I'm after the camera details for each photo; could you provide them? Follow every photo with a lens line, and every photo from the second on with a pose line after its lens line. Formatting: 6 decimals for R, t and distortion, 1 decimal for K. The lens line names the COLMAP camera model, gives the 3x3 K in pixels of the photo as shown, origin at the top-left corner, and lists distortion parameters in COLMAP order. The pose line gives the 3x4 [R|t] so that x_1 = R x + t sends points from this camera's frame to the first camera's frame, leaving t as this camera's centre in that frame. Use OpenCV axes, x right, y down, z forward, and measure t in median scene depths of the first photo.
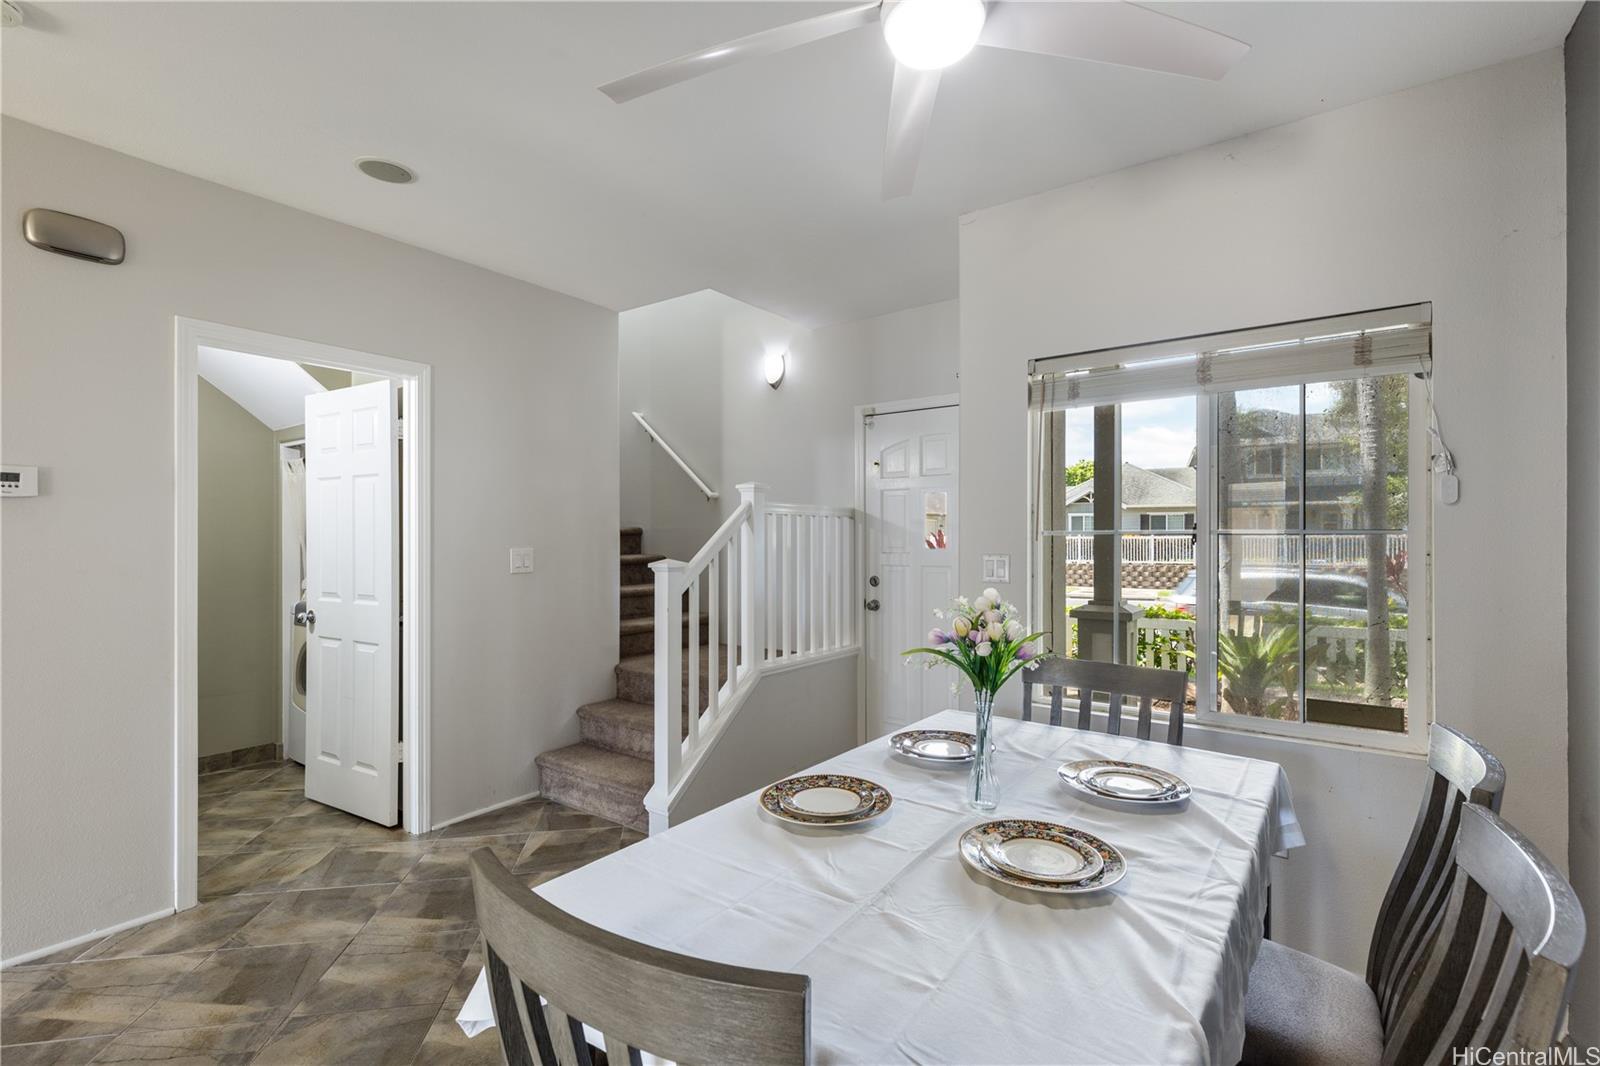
lens RADIAL K [[720.9, 0, 813.5], [0, 720.9, 537.2], [0, 0, 1]] dist [0.009383, -0.000214]
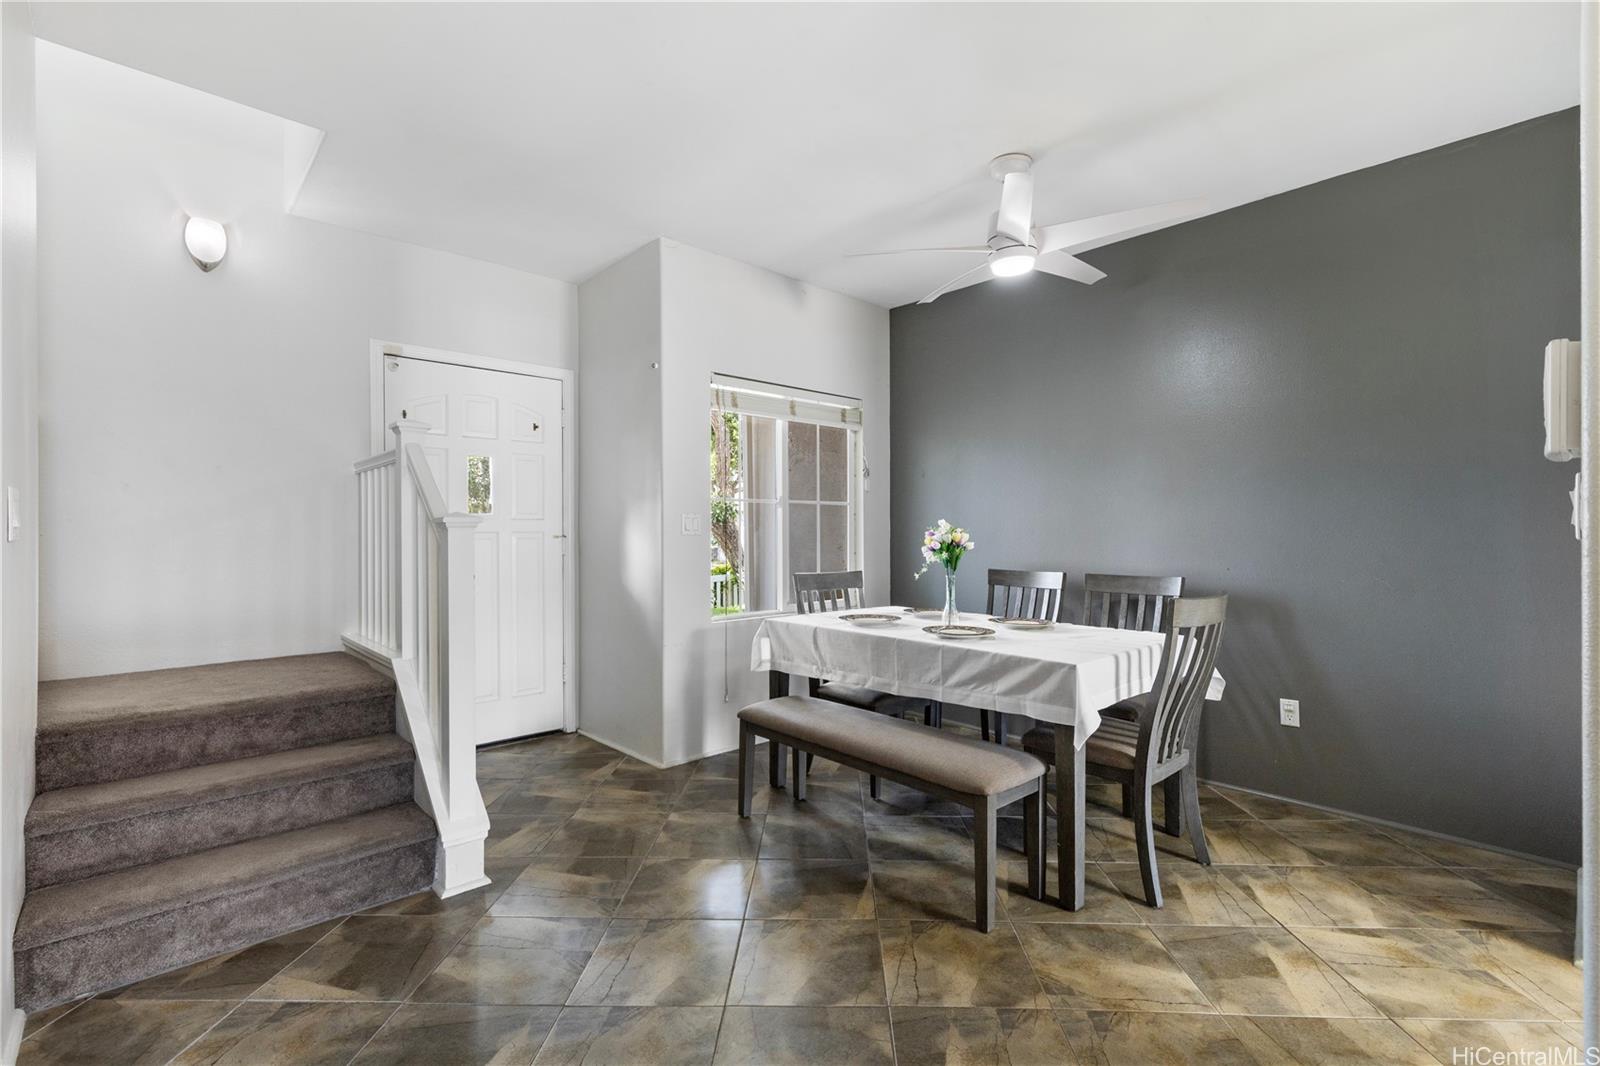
lens RADIAL K [[720.9, 0, 811.5], [0, 720.9, 527.8], [0, 0, 1]] dist [0.009383, -0.000214]
pose [[0.214846, 0.001341, 0.976647, -0.838332], [-0.004523, 0.999990, -0.000378, 0.039818], [-0.976637, -0.004336, 0.214850, 0.445155]]
